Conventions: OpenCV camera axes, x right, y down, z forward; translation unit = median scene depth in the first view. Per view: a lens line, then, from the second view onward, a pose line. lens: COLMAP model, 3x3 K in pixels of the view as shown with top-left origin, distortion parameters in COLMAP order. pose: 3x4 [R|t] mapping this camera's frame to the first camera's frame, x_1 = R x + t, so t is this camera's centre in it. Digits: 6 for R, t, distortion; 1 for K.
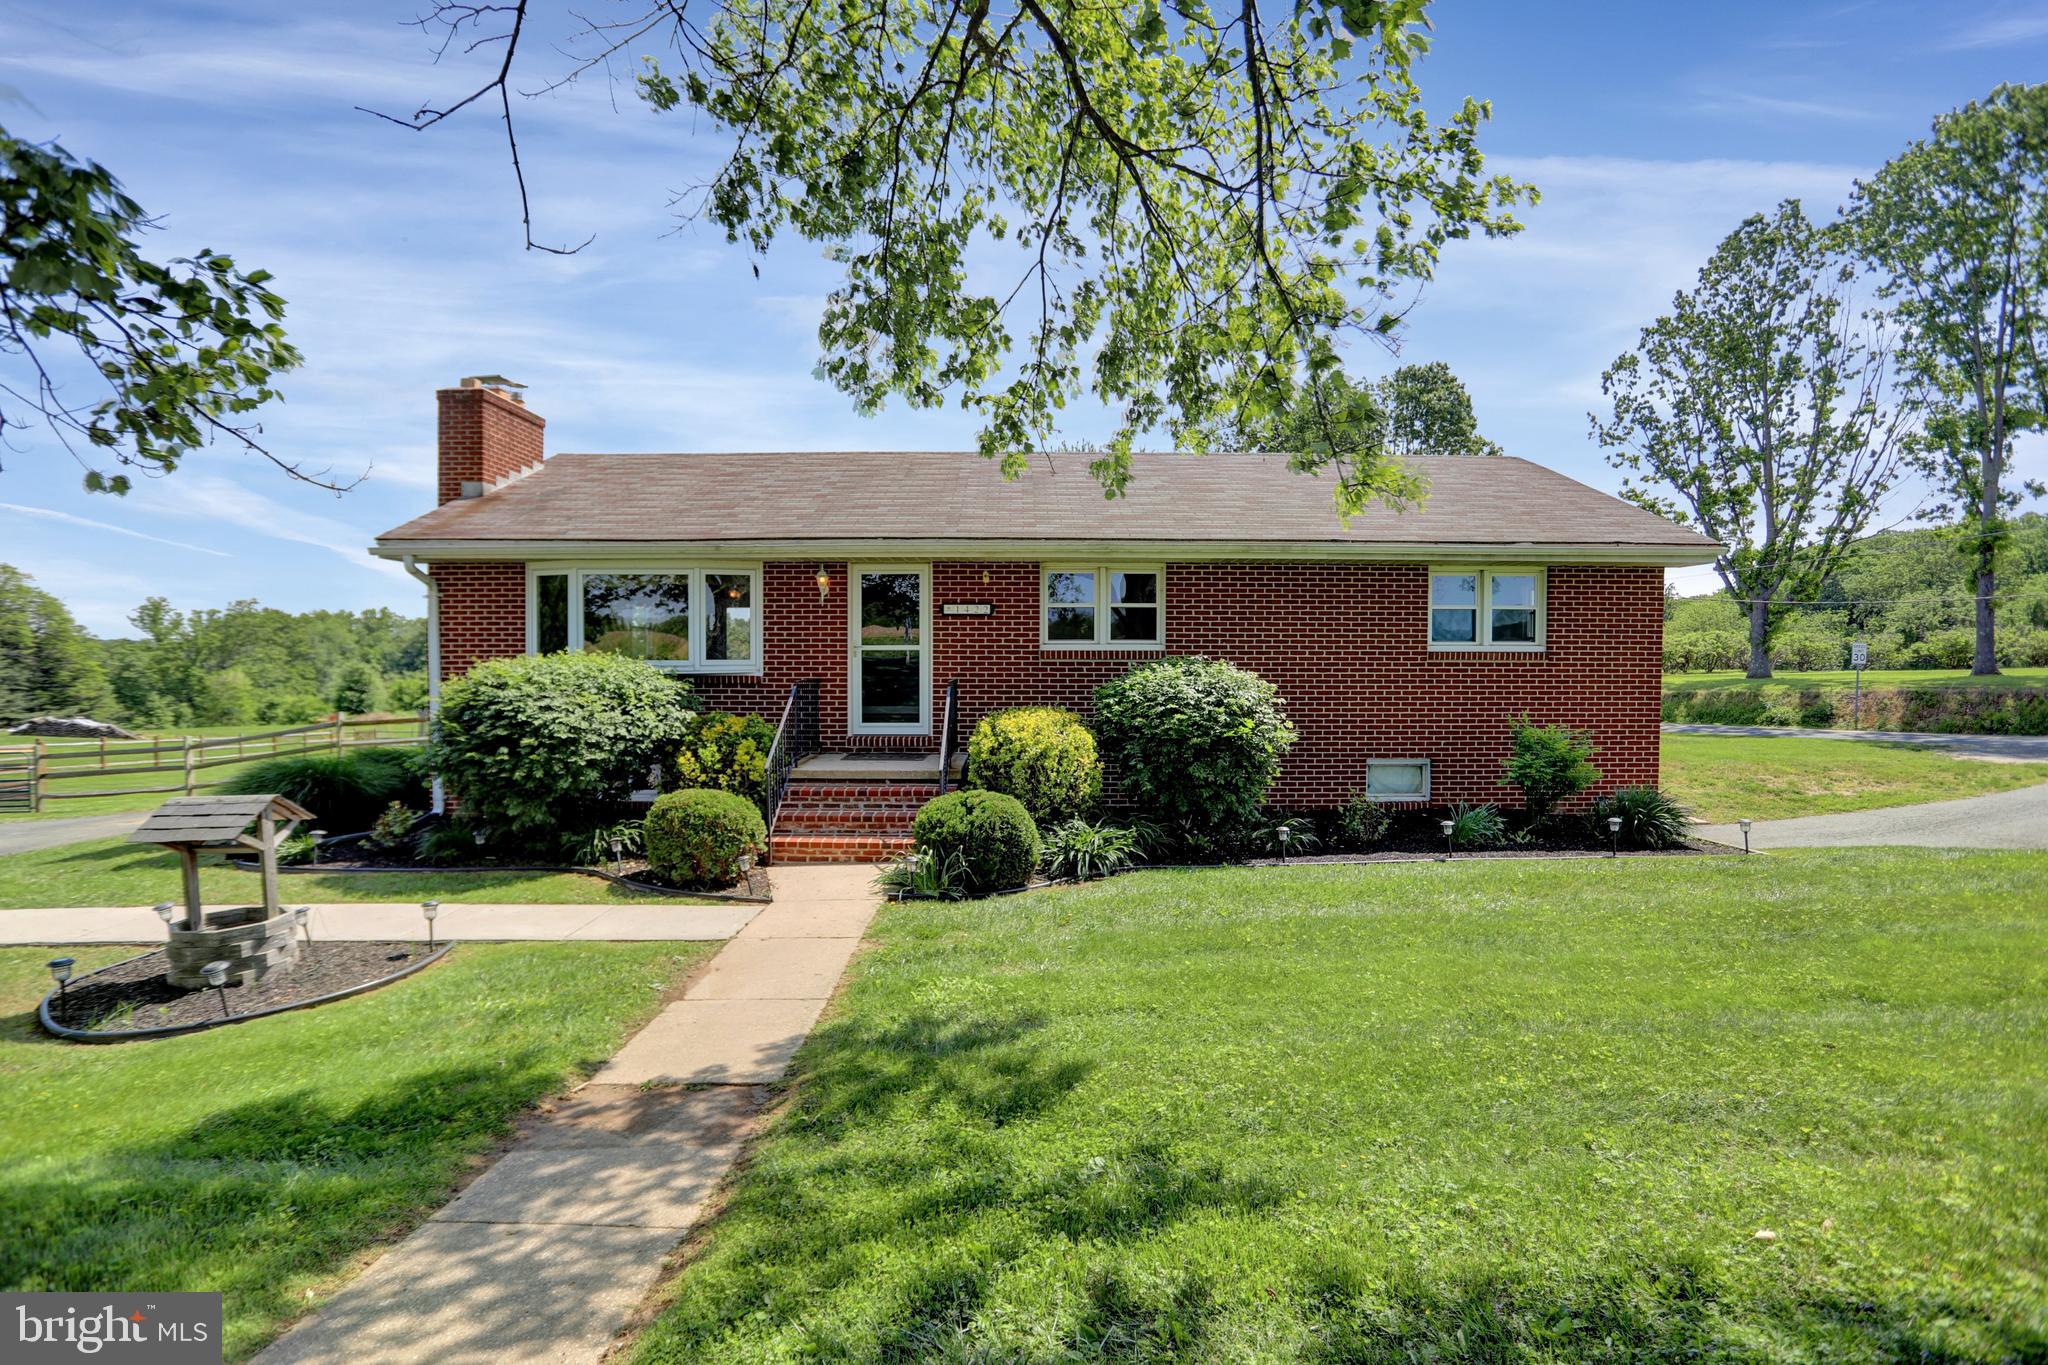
lens RADIAL K [[984.8, 0, 1013.9], [0, 984.8, 690.8], [0, 0, 1]] dist [-0.046618, 0.016387]
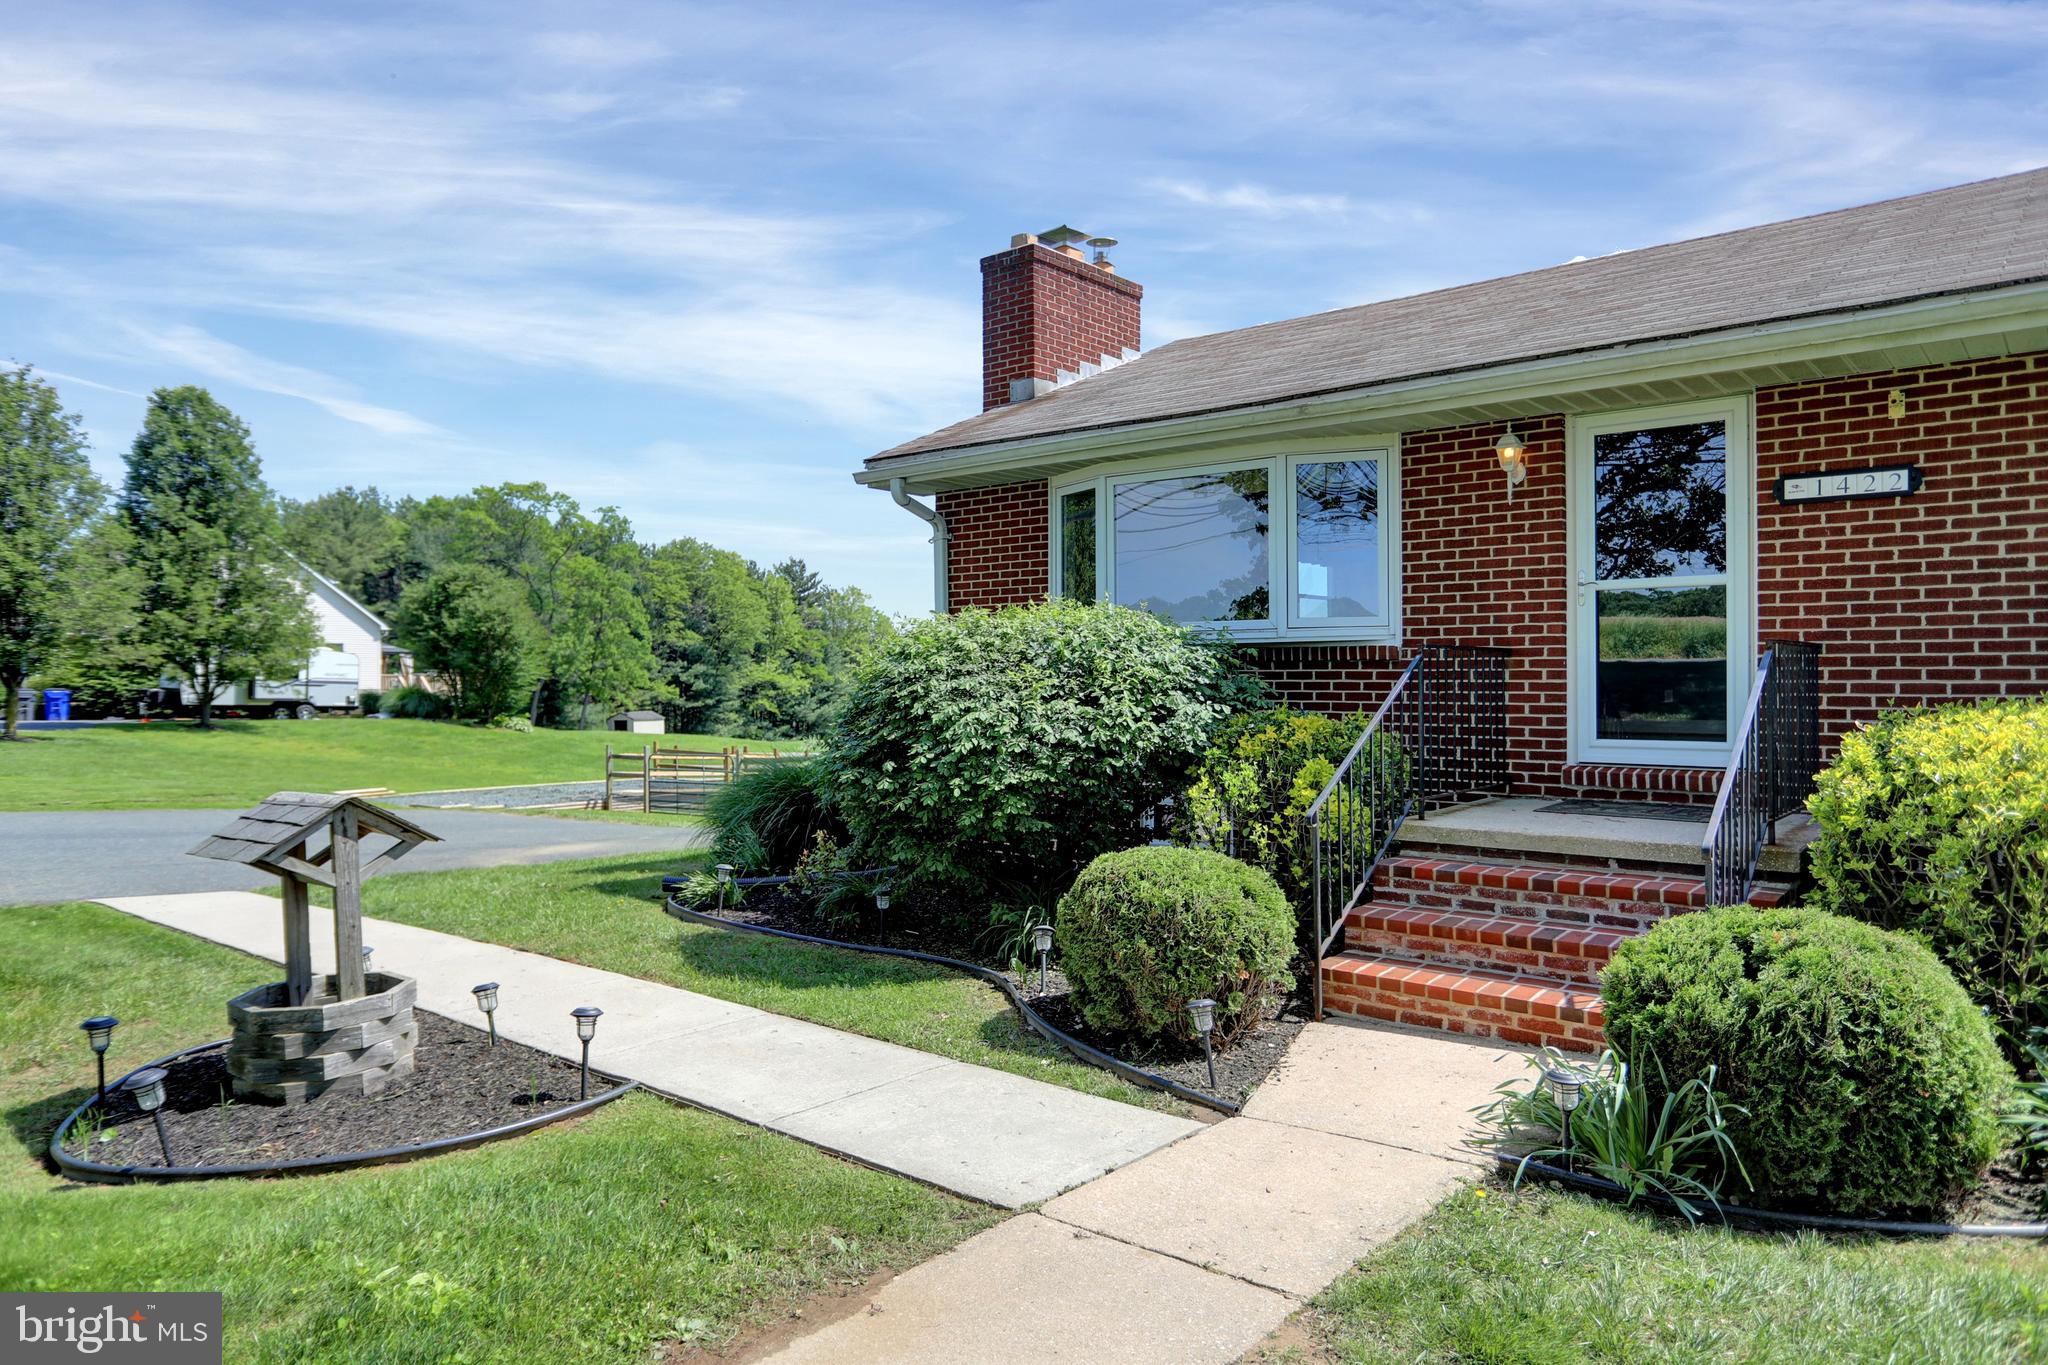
lens RADIAL K [[1279.9, 0, 1024.0], [0, 1279.9, 682.5], [0, 0, 1]] dist [-0.058116, 0.052360]
pose [[0.763354, -0.001365, -0.645979, 0.042456], [-0.017579, 0.999584, -0.022885, 0.028862], [0.645741, 0.028825, 0.763012, 0.407180]]
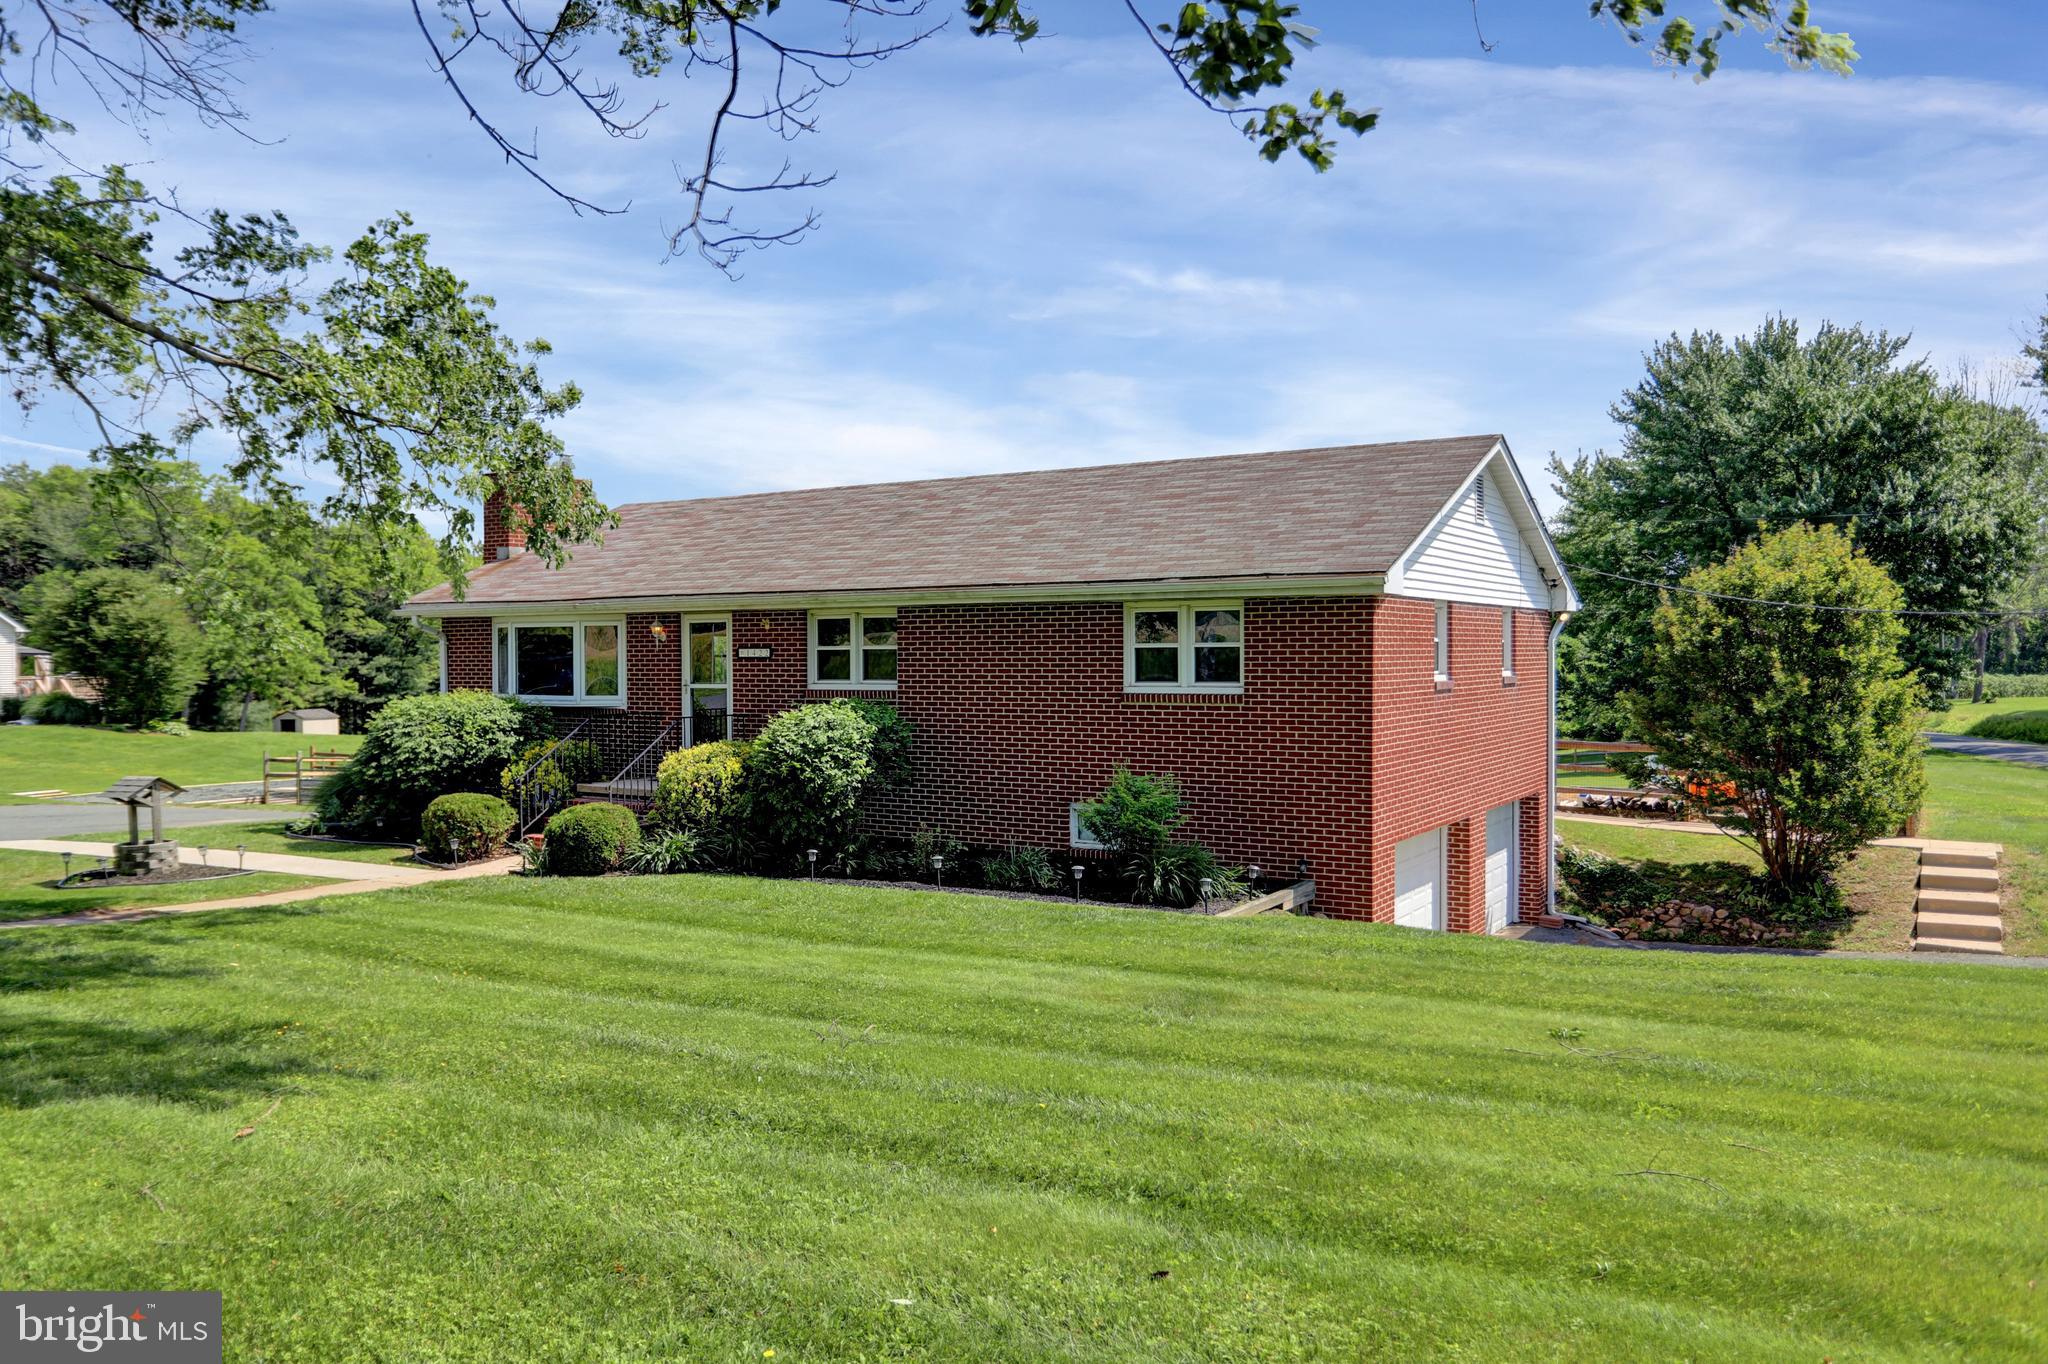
lens RADIAL K [[1468.7, 0, 1024.0], [0, 1468.7, 682.0], [0, 0, 1]] dist [0.002368, 0.003047]
pose [[0.853184, 0.001950, -0.521606, 1.327003], [-0.010269, 0.999862, -0.013059, -0.035801], [0.521508, 0.016498, 0.853087, -0.347717]]
